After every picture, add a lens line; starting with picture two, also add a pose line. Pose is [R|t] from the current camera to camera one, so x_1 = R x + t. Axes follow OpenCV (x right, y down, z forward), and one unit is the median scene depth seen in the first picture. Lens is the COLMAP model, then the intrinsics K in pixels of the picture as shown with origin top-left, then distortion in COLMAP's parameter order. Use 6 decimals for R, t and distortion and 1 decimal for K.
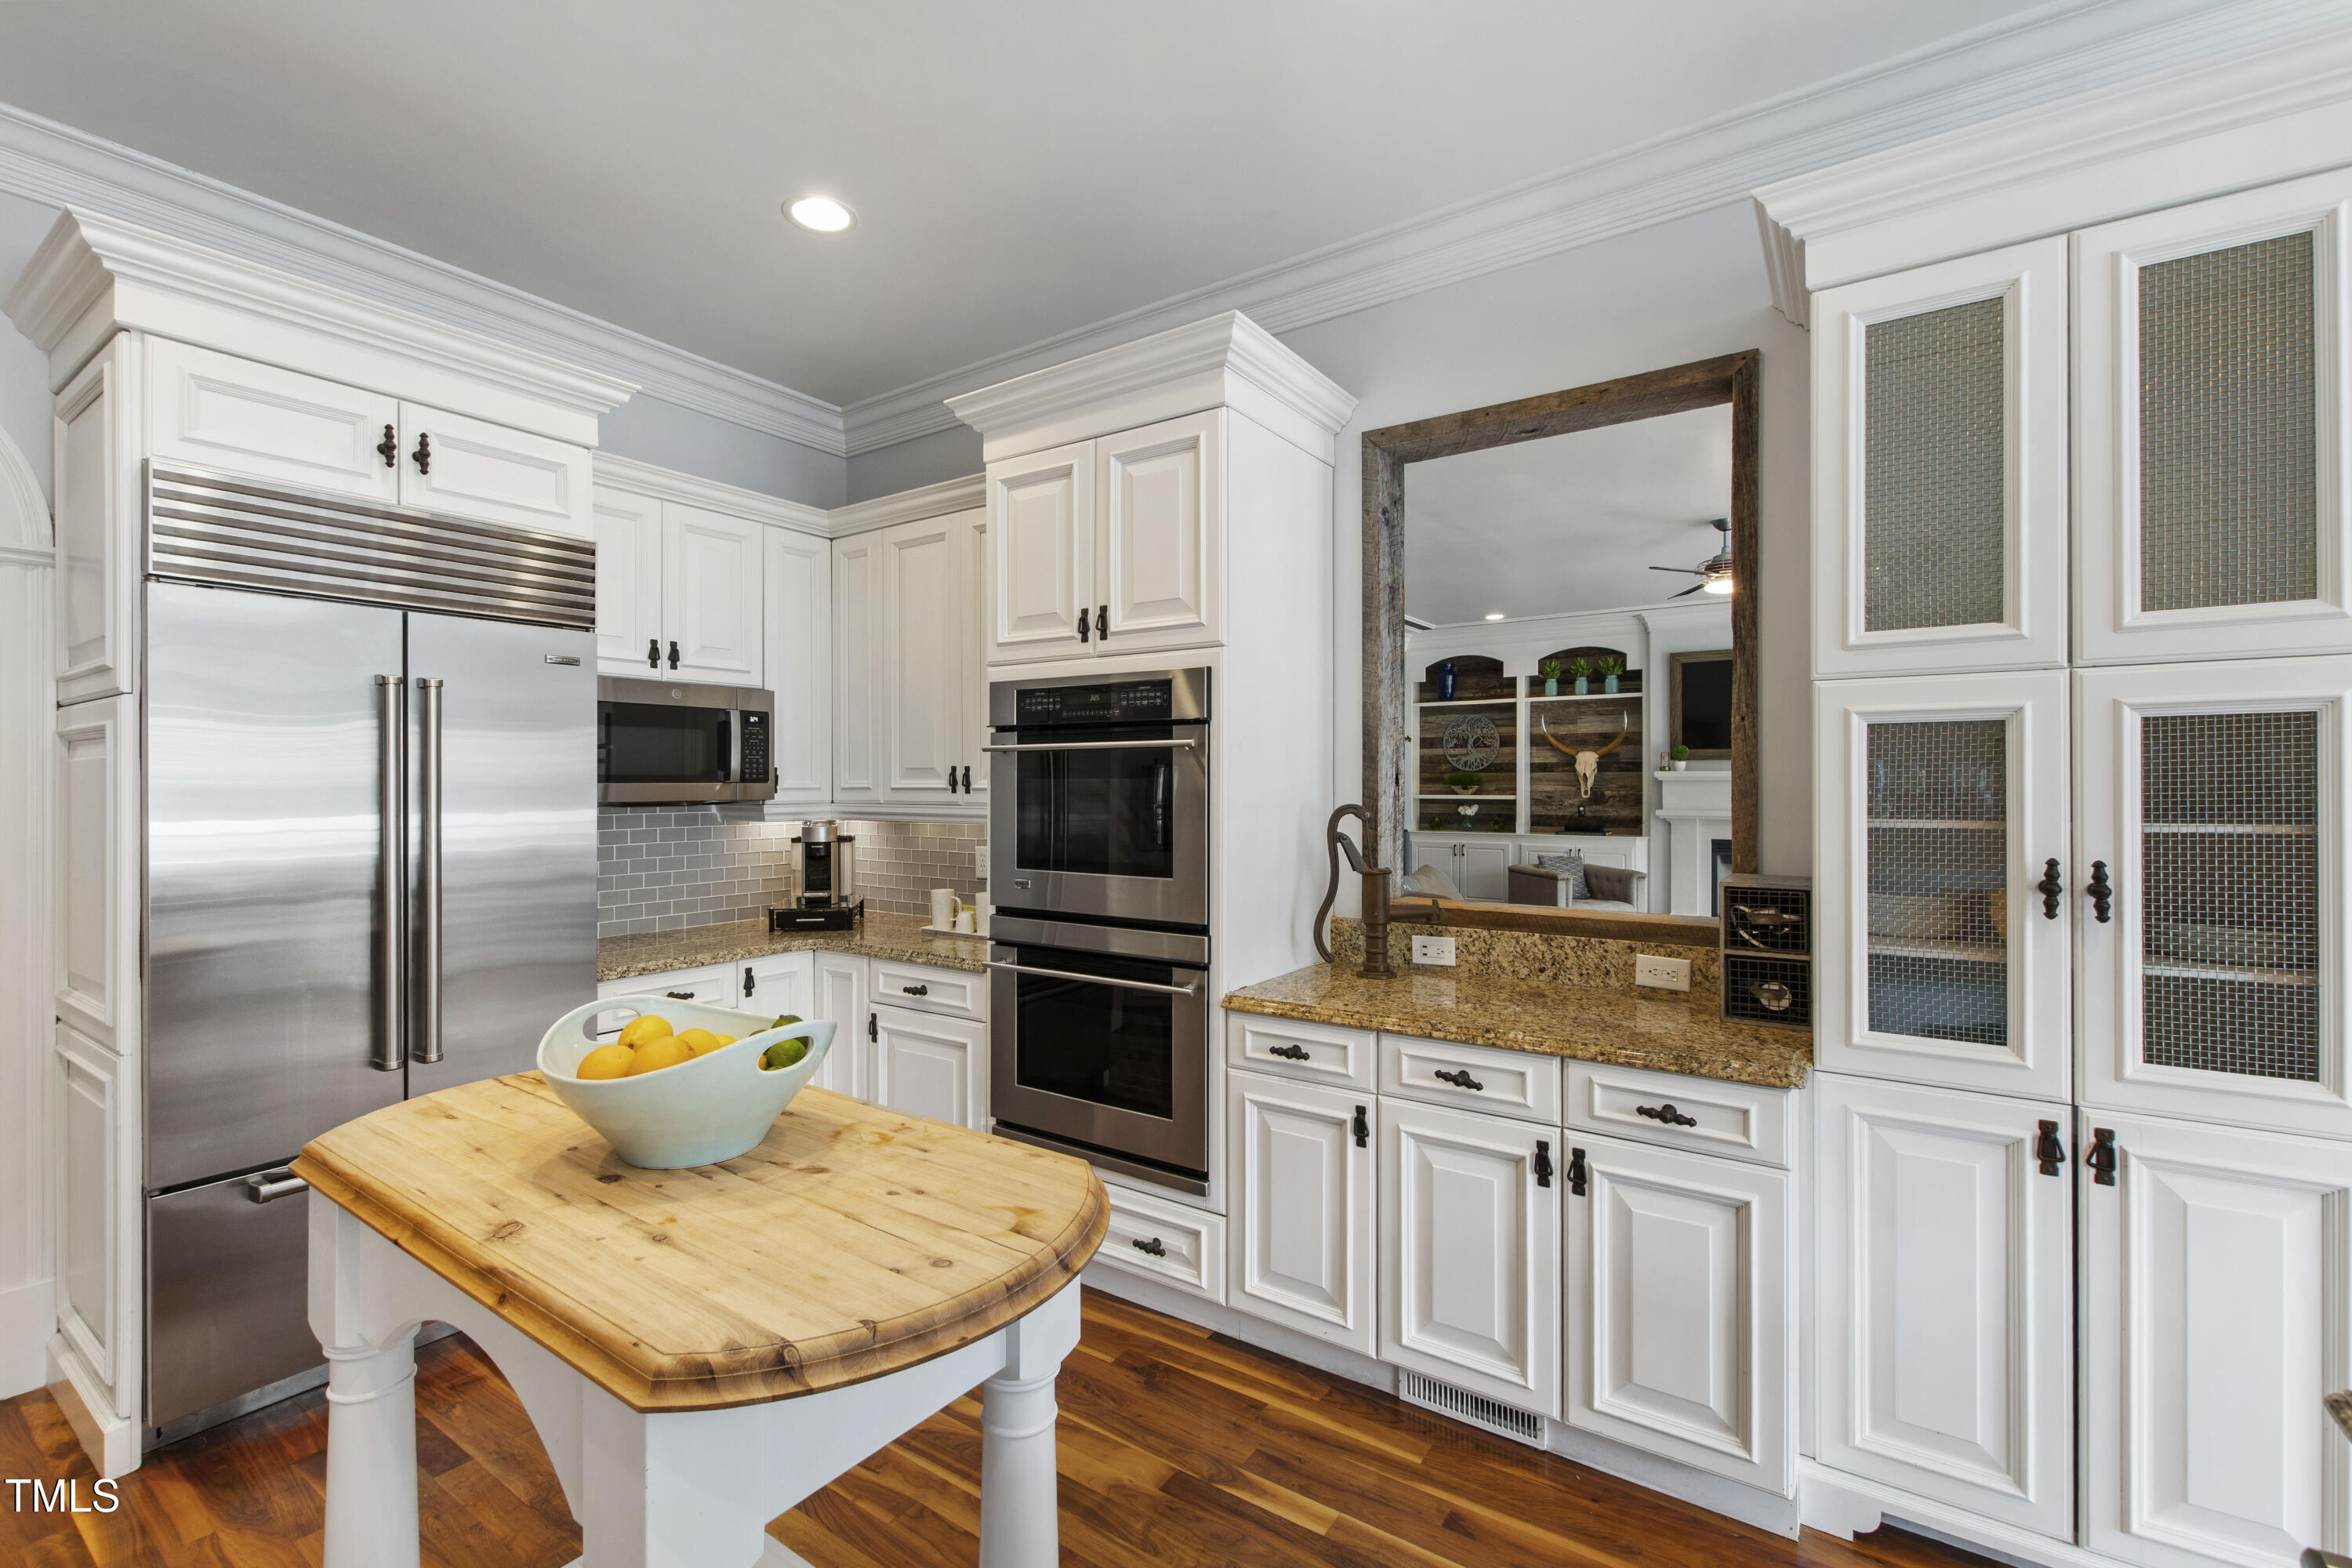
lens RADIAL K [[1027.5, 0, 1164.2], [0, 1027.5, 785.0], [0, 0, 1]] dist [-0.000710, -0.000049]
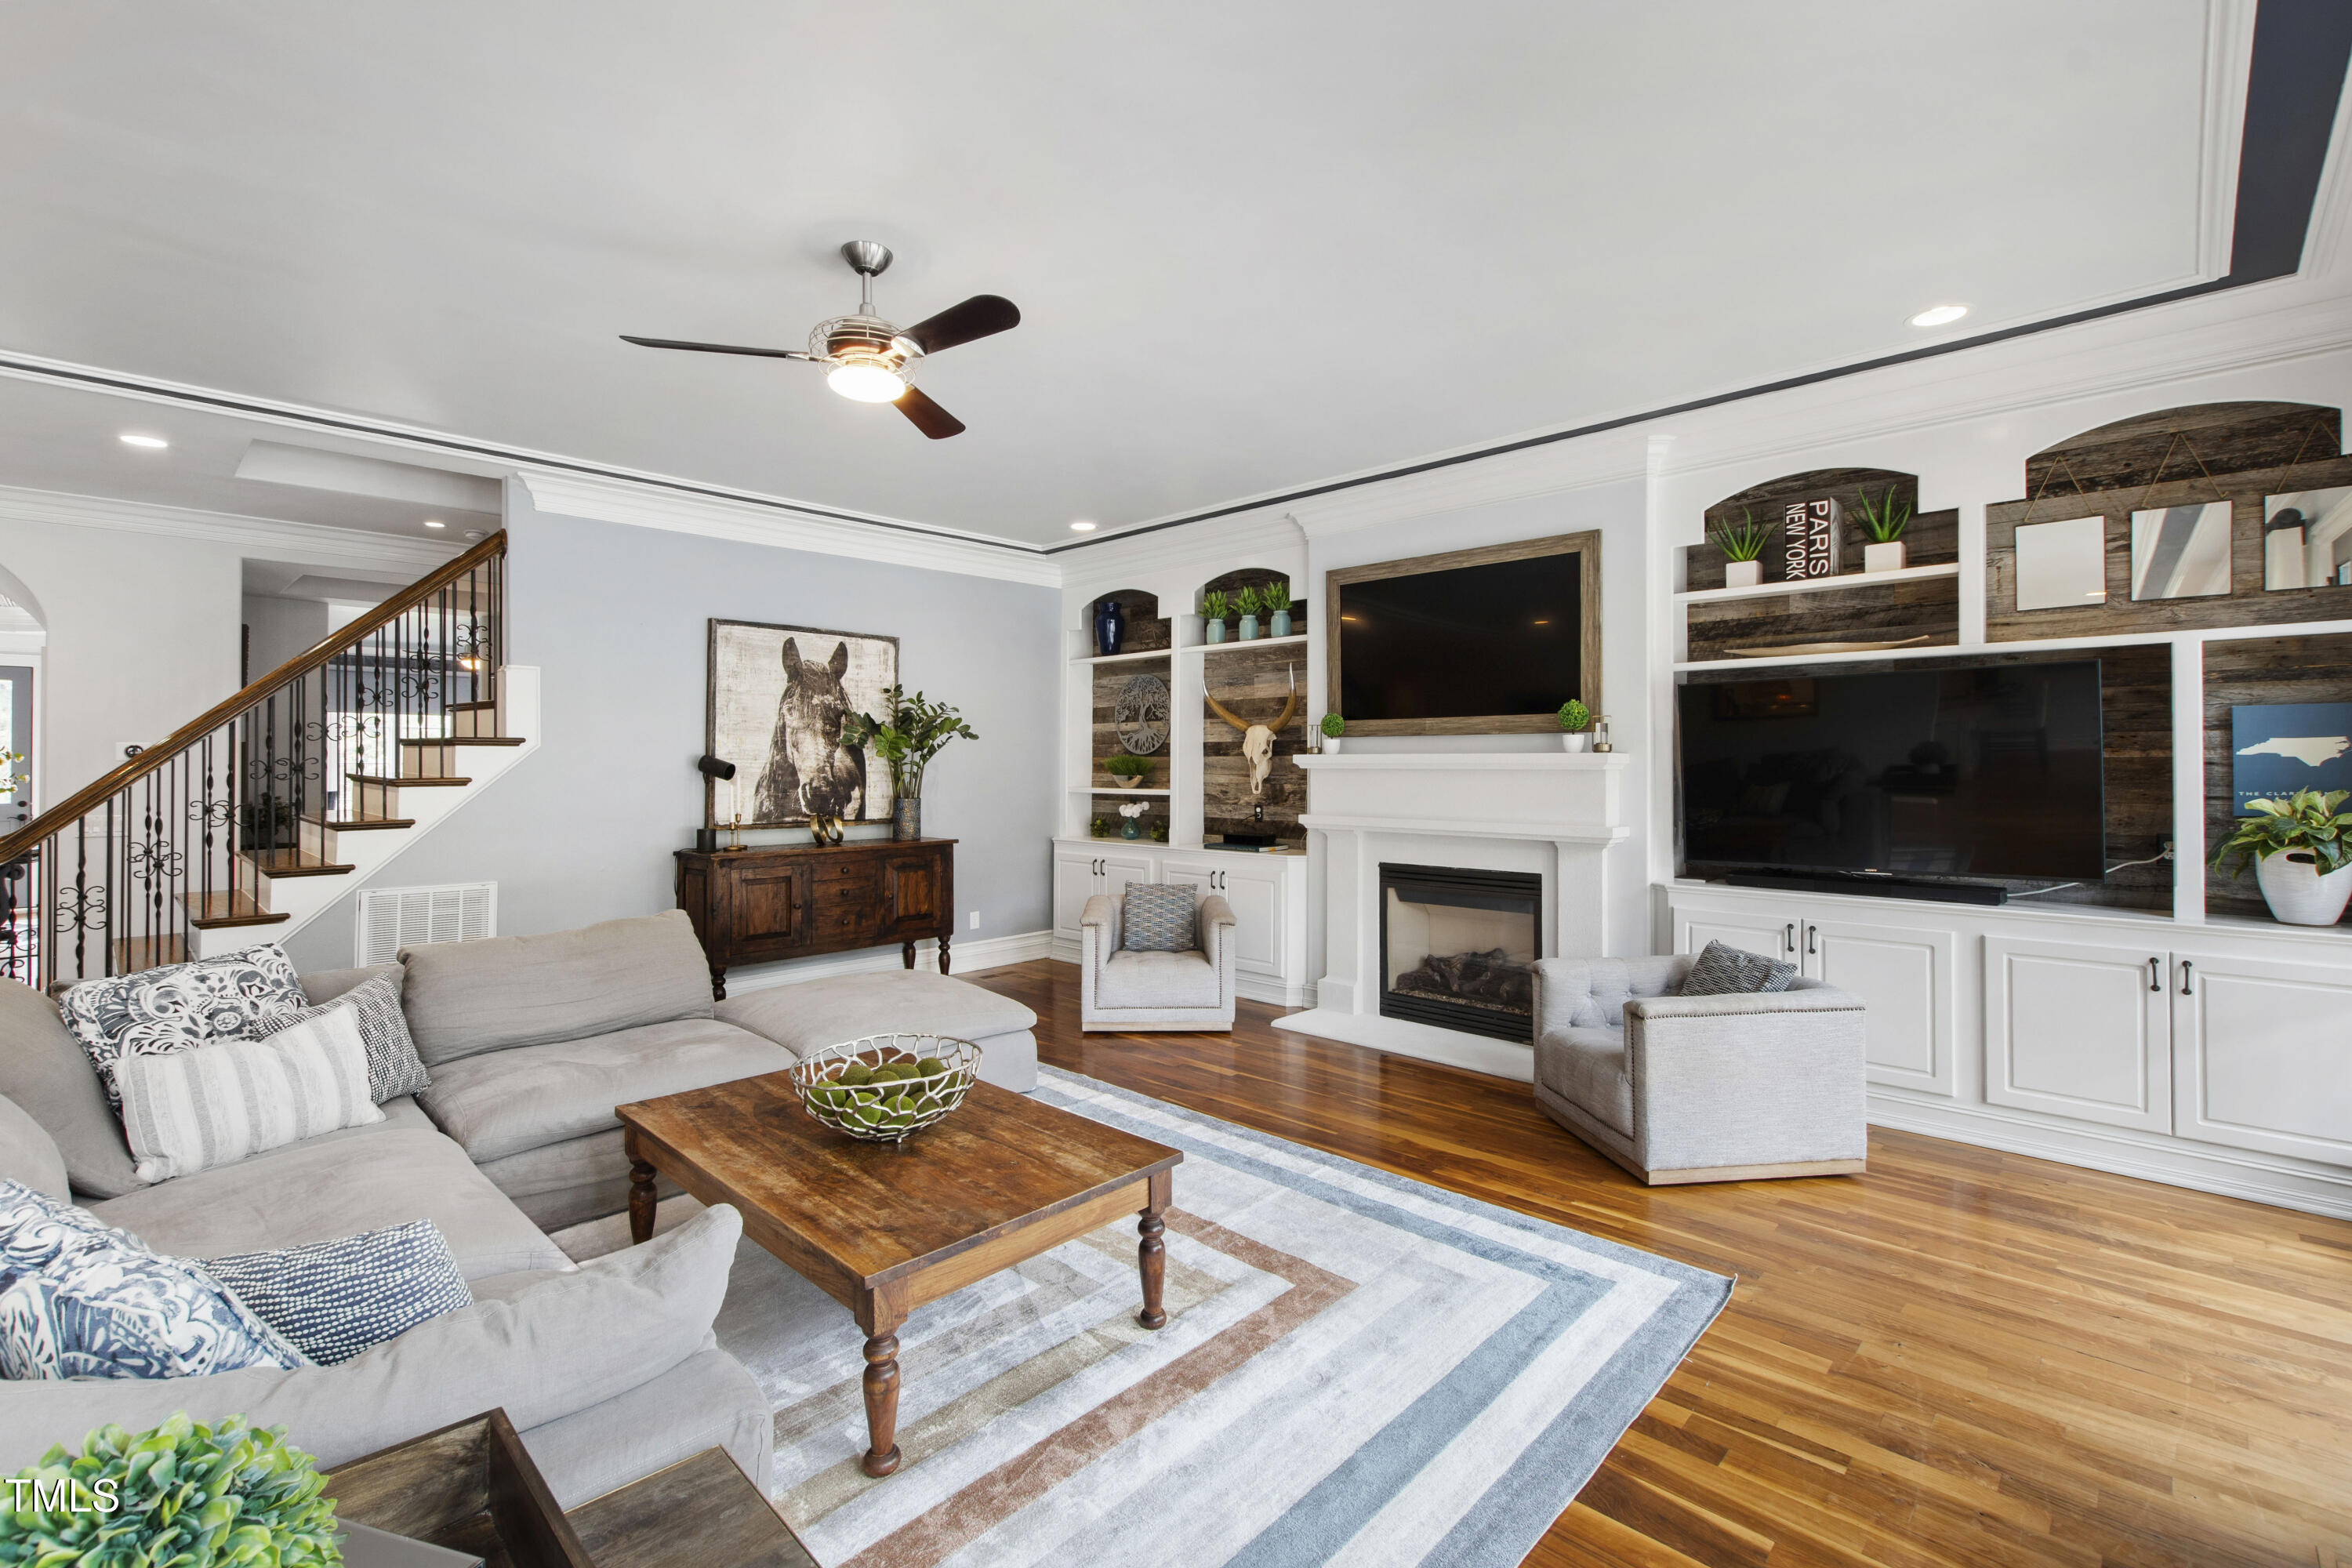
lens RADIAL K [[1027.5, 0, 1176.6], [0, 1027.5, 765.5], [0, 0, 1]] dist [-0.000710, -0.000049]
pose [[0.987789, -0.003221, -0.155762, 0.457504], [0.003732, 0.999989, 0.002993, -0.008467], [0.155750, -0.003537, 0.987790, 0.324621]]
